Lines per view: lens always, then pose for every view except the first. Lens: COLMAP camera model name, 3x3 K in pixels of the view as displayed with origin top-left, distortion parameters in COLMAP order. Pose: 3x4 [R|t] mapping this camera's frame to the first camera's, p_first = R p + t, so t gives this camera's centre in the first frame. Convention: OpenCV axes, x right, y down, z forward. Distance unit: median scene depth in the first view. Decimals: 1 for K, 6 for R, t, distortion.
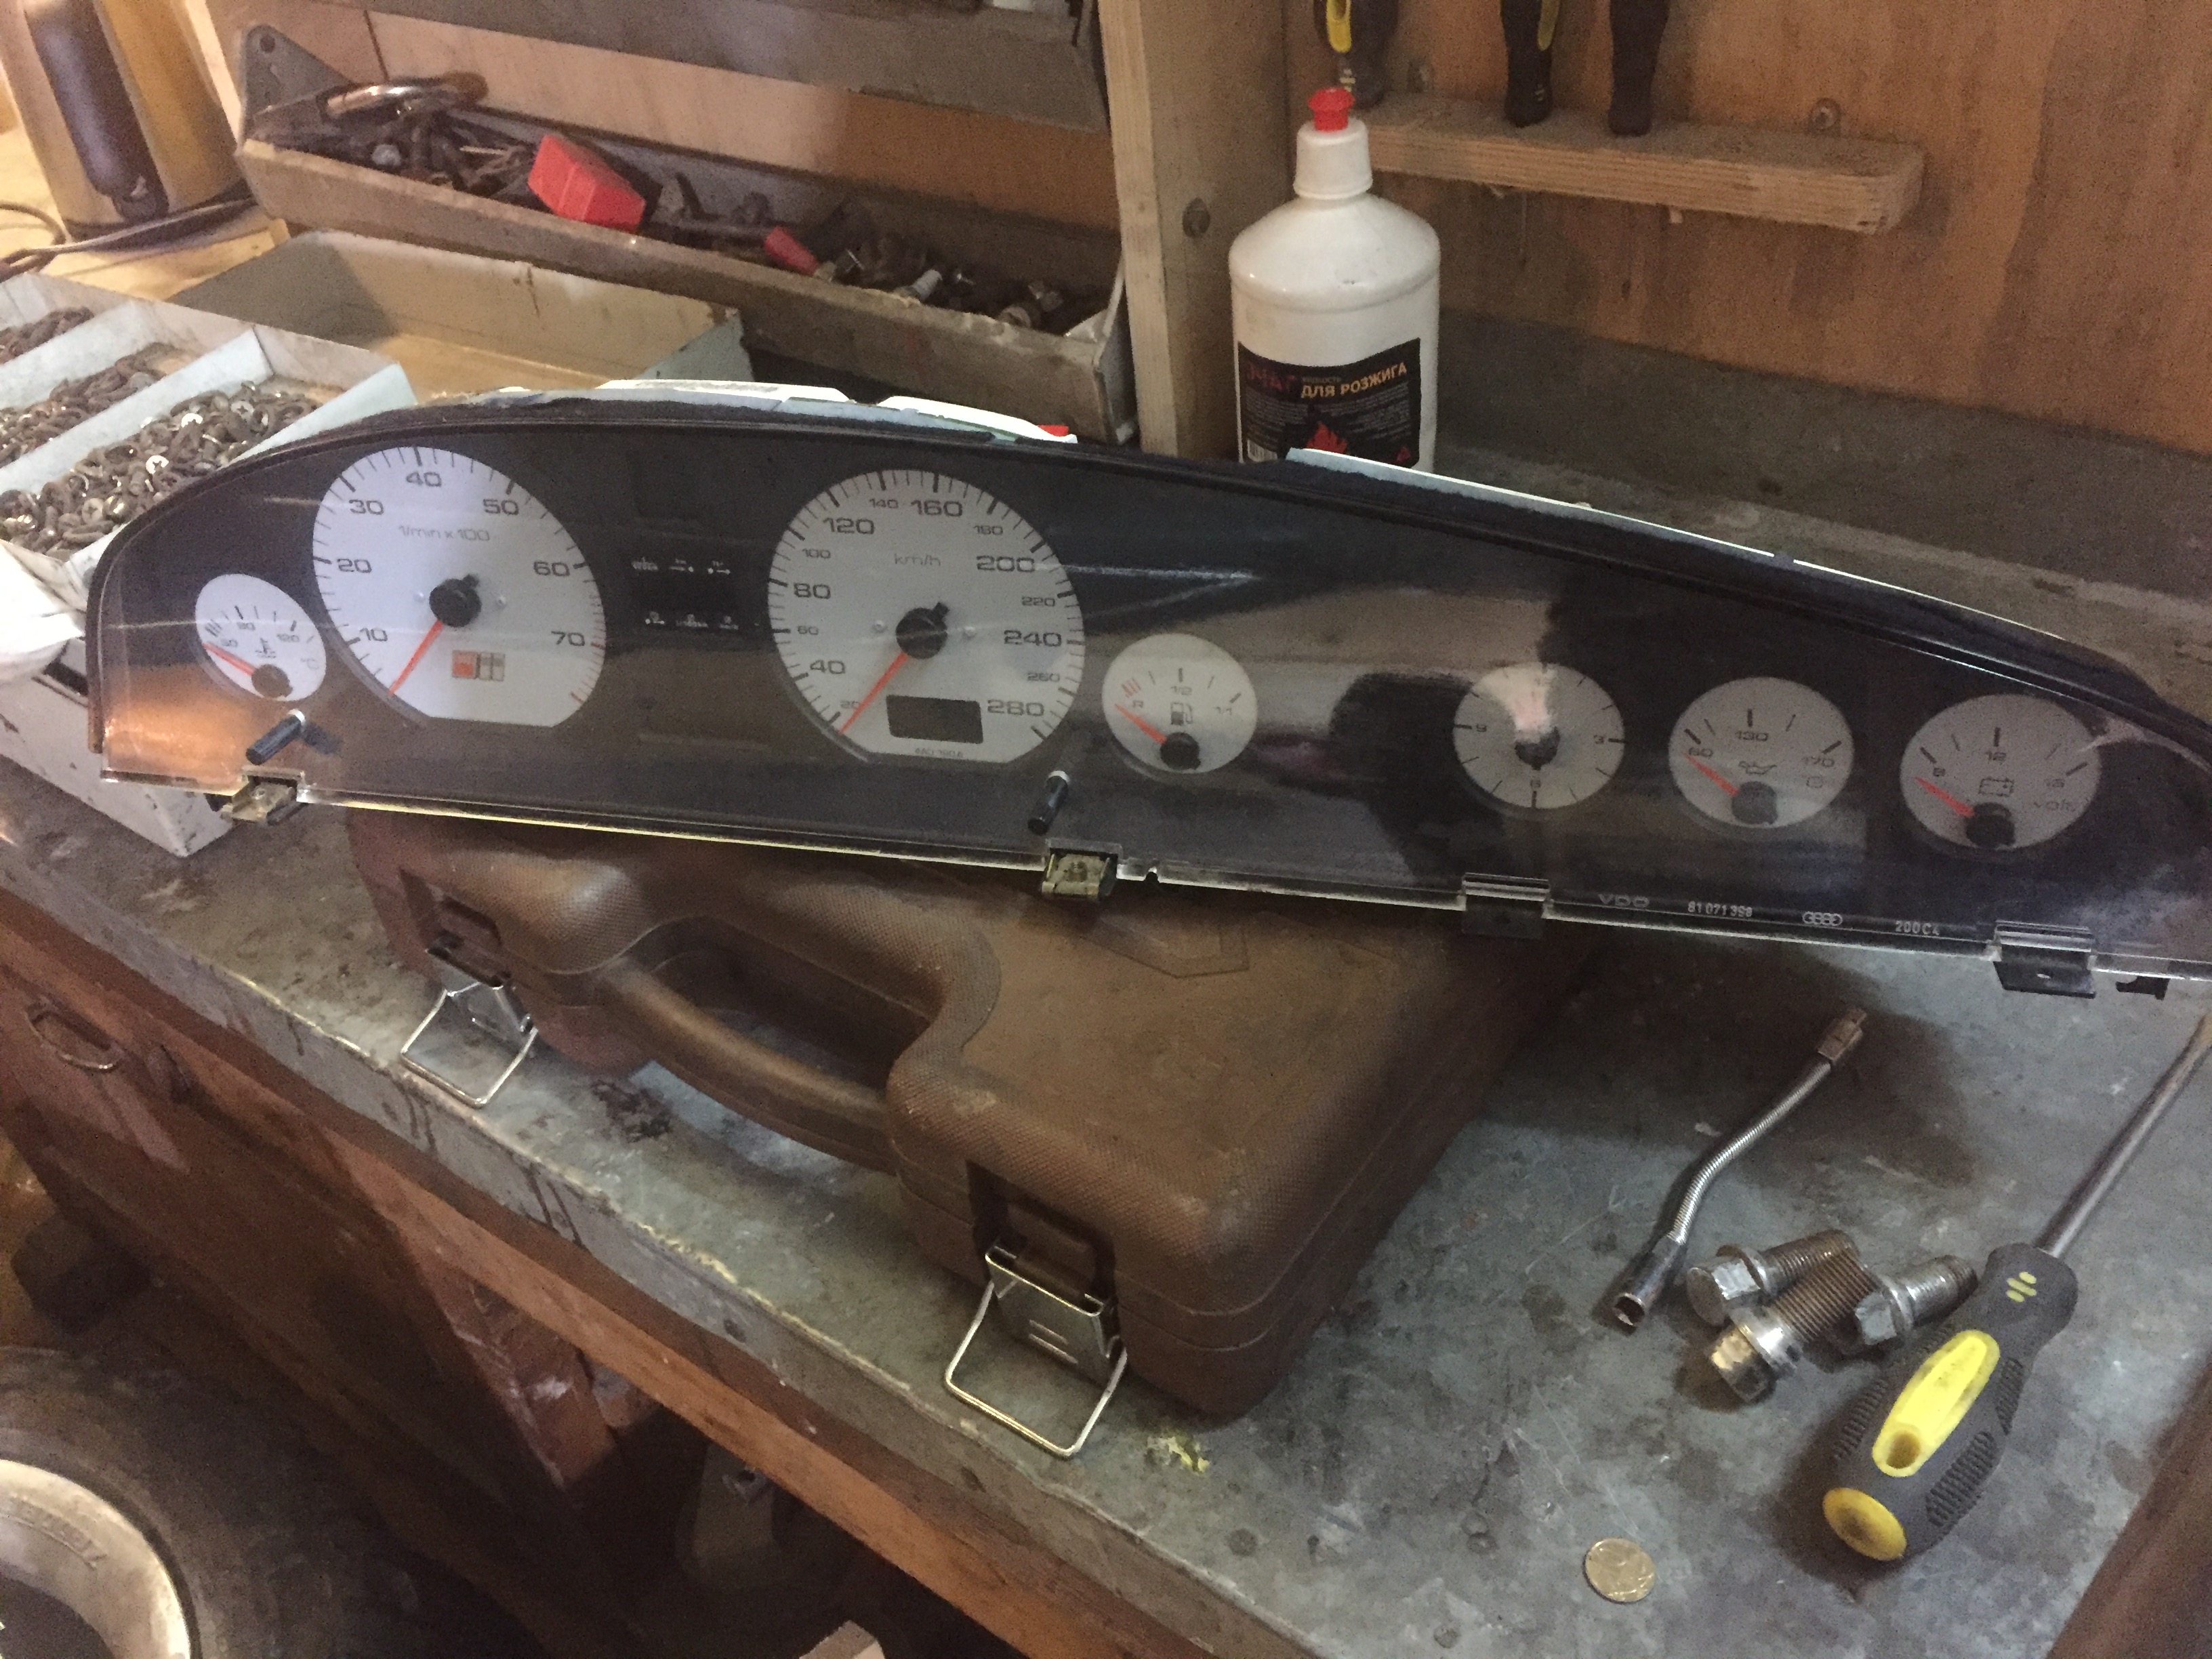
lens RADIAL K [[1901.8, 0, 1089.4], [0, 1901.8, 820.7], [0, 0, 1]] dist [0.075101, -0.083594]
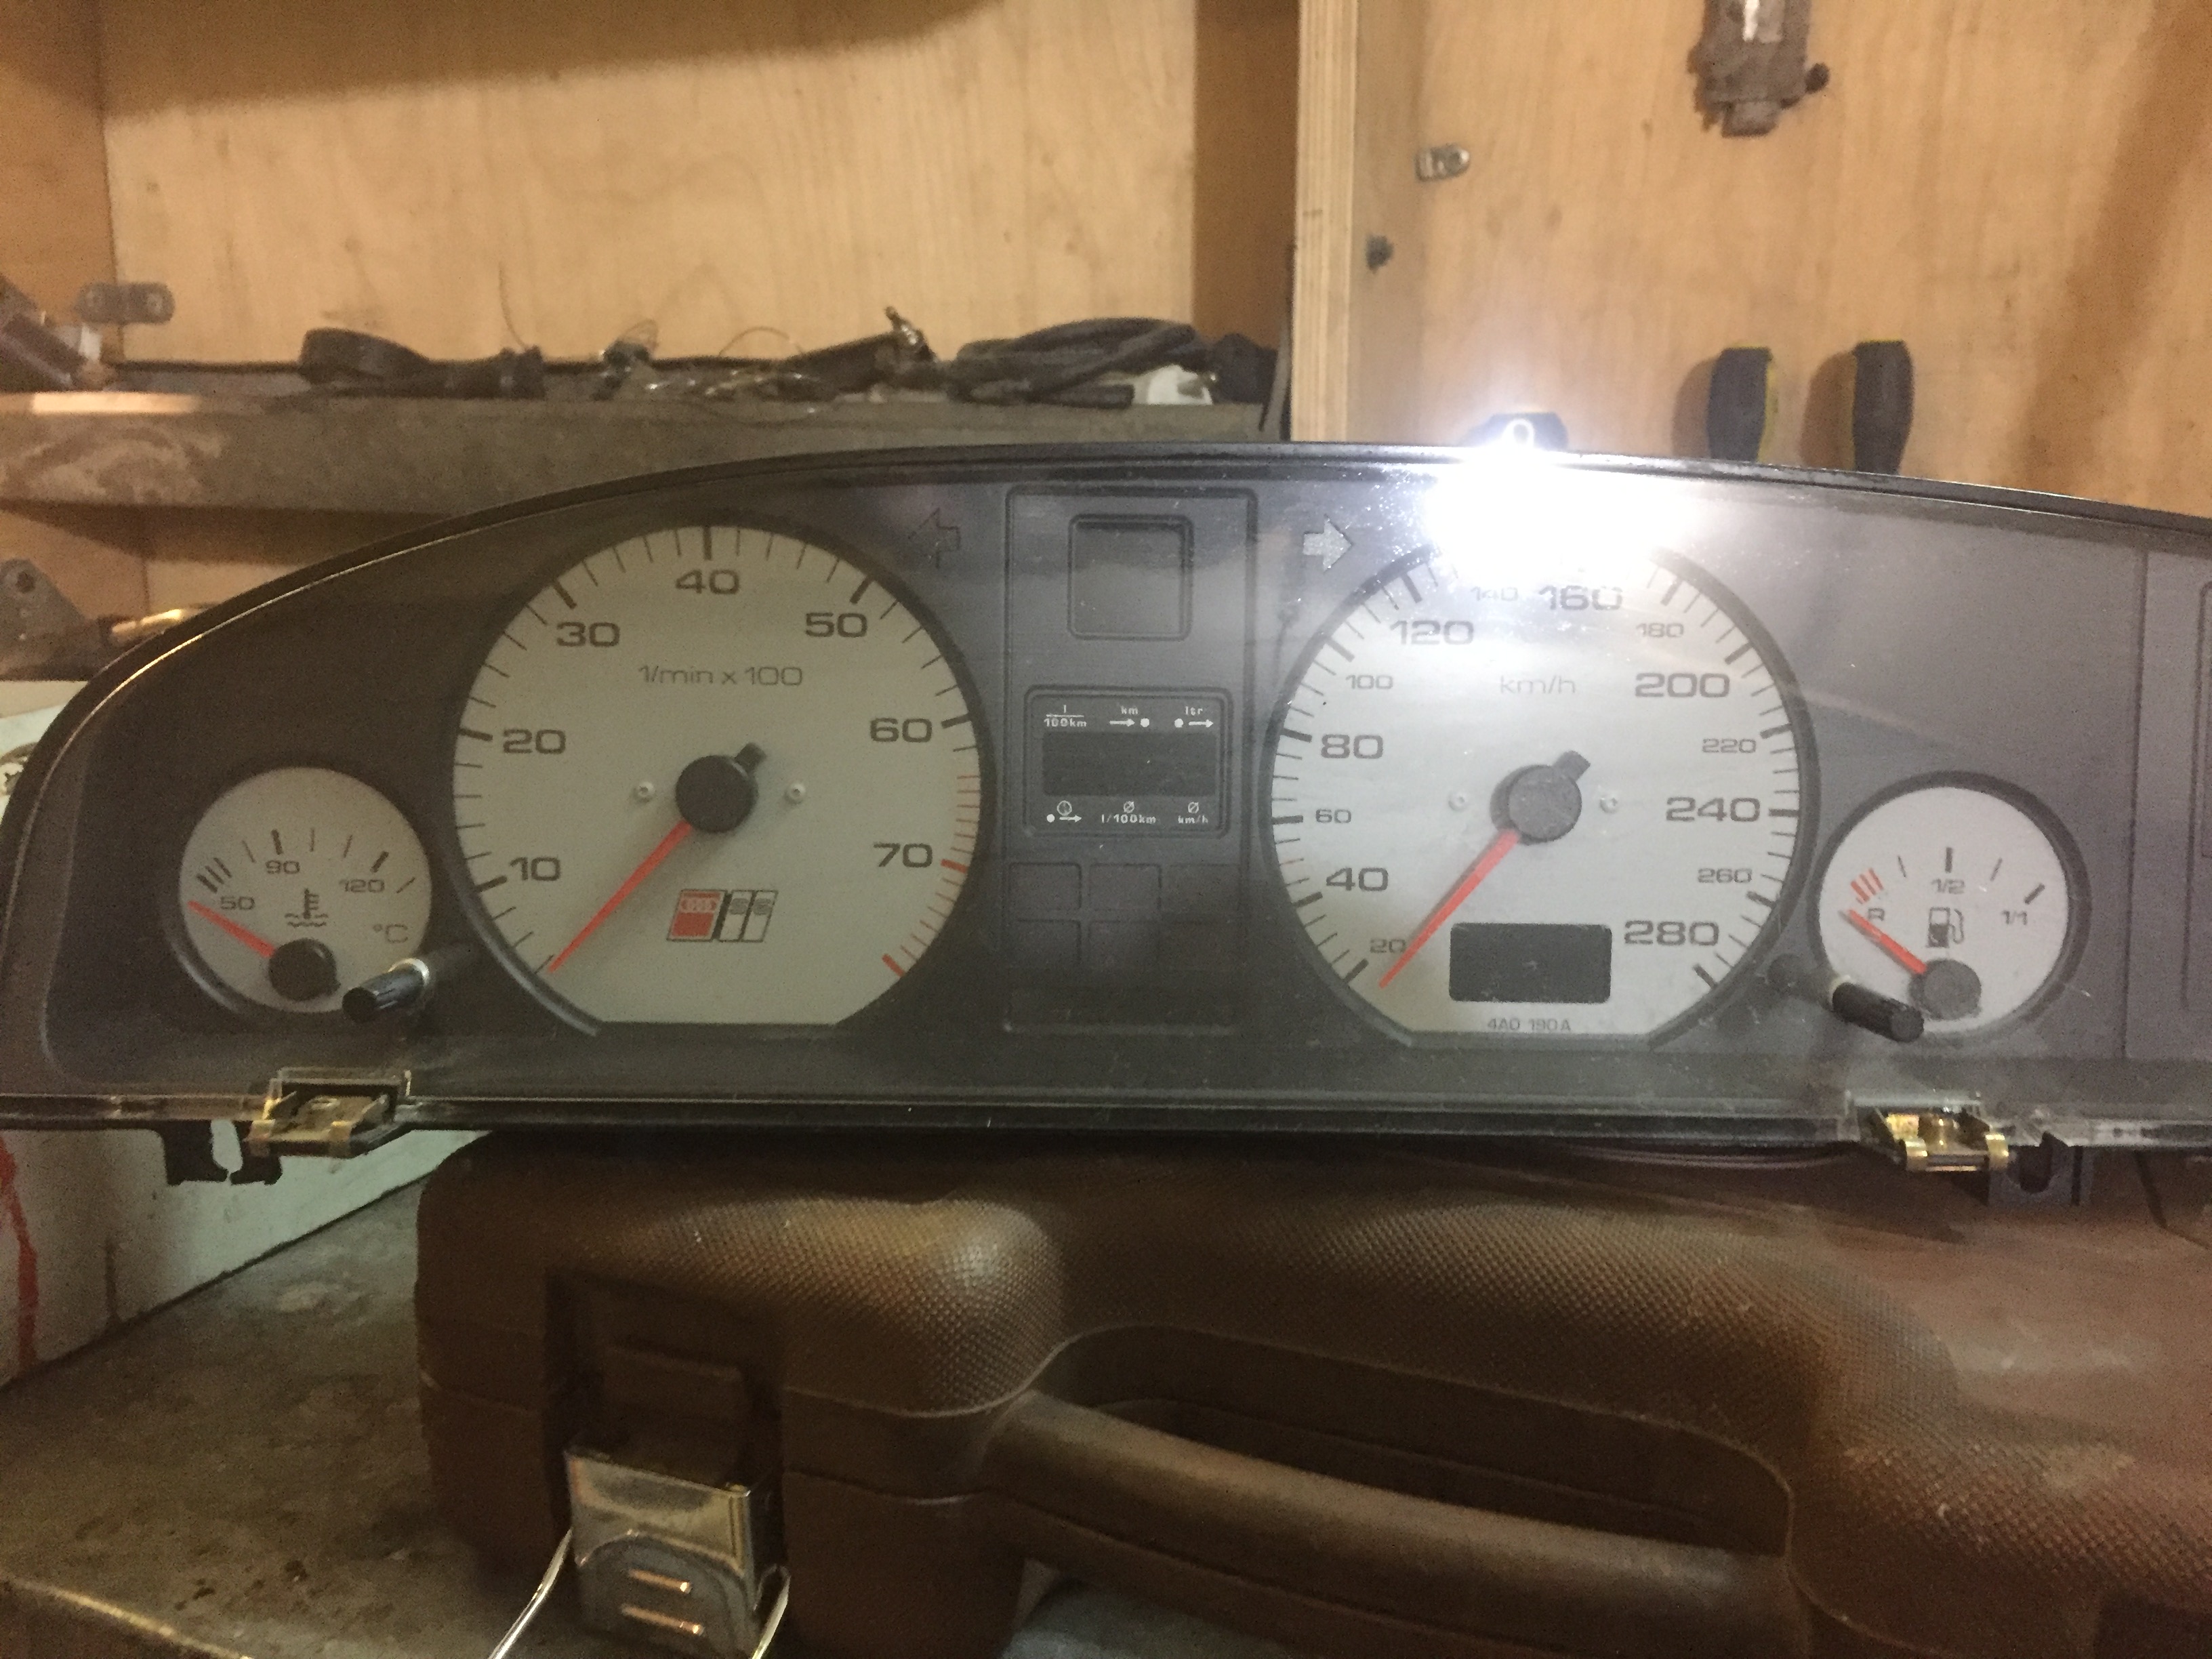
lens RADIAL K [[1901.8, 0, 1089.4], [0, 1901.8, 820.7], [0, 0, 1]] dist [0.075101, -0.083594]
pose [[0.967937, 0.047756, 0.246610, -0.377675], [0.071915, 0.887981, -0.454222, 0.178625], [-0.240677, 0.457394, 0.856076, 0.483335]]
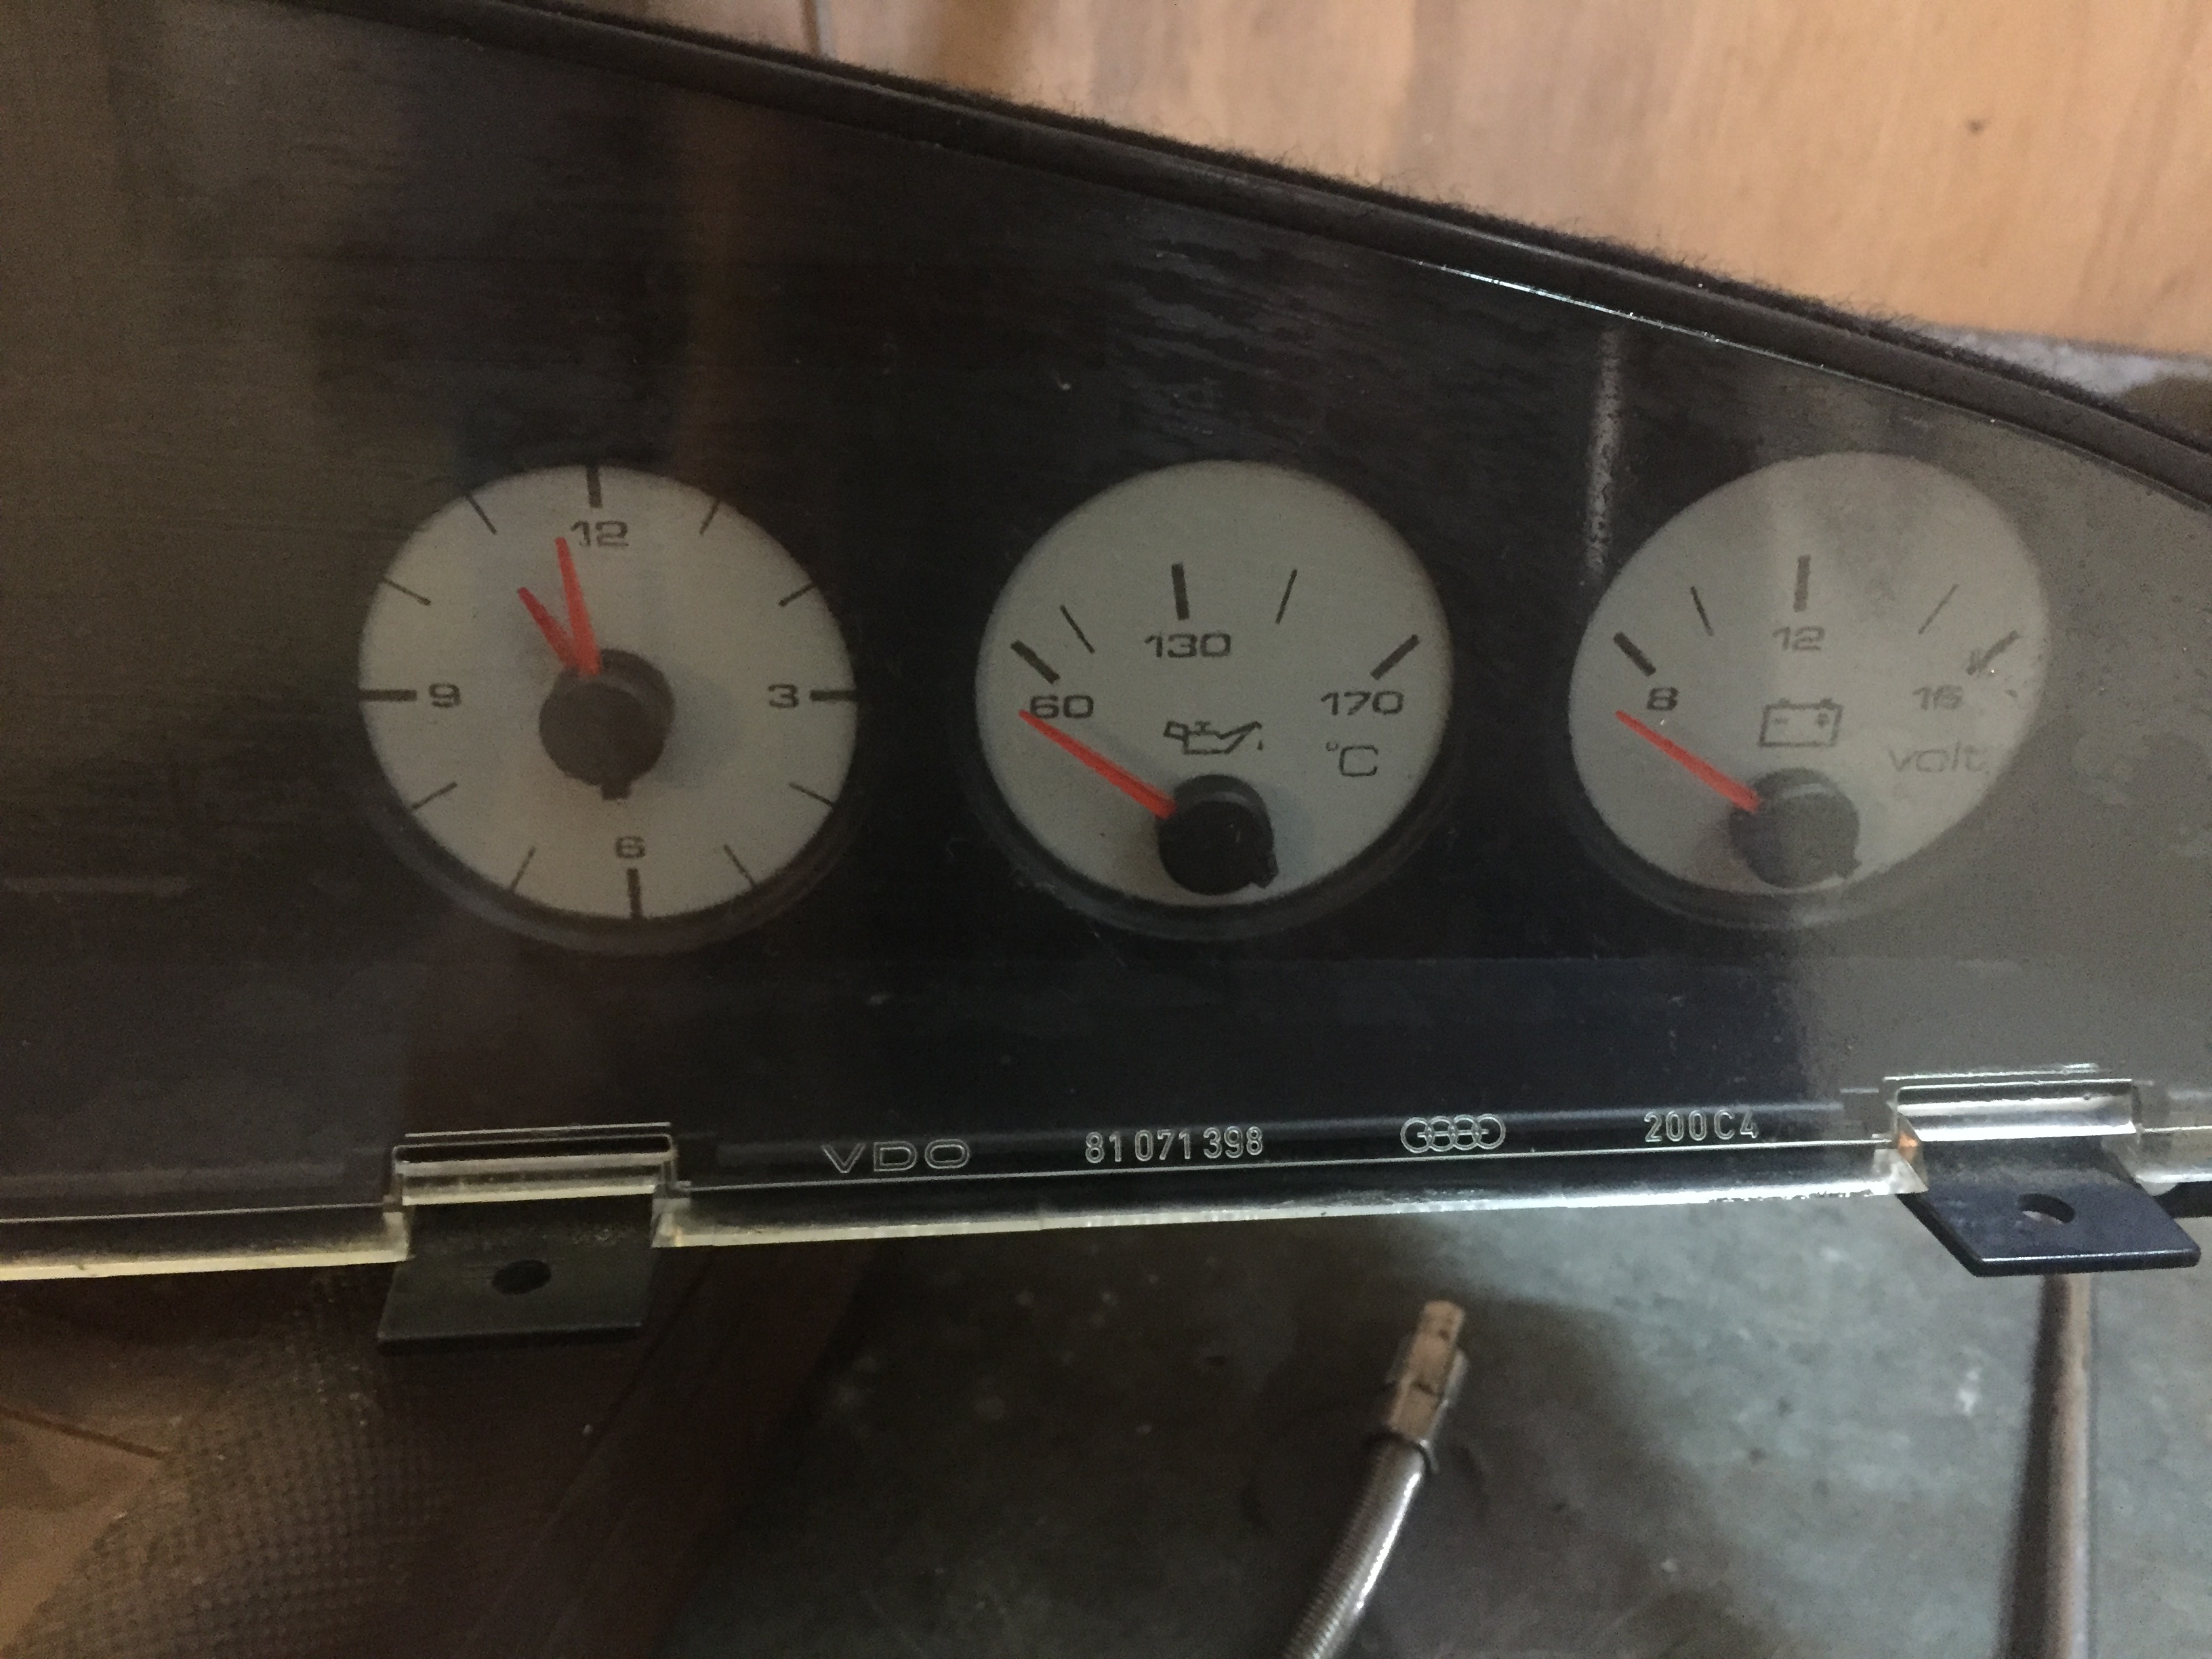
lens RADIAL K [[1901.8, 0, 1089.4], [0, 1901.8, 820.7], [0, 0, 1]] dist [0.075101, -0.083594]
pose [[0.938517, -0.082012, 0.335350, 0.181593], [0.118539, 0.988870, -0.089912, 0.016242], [-0.324244, 0.124136, 0.937793, 0.597272]]
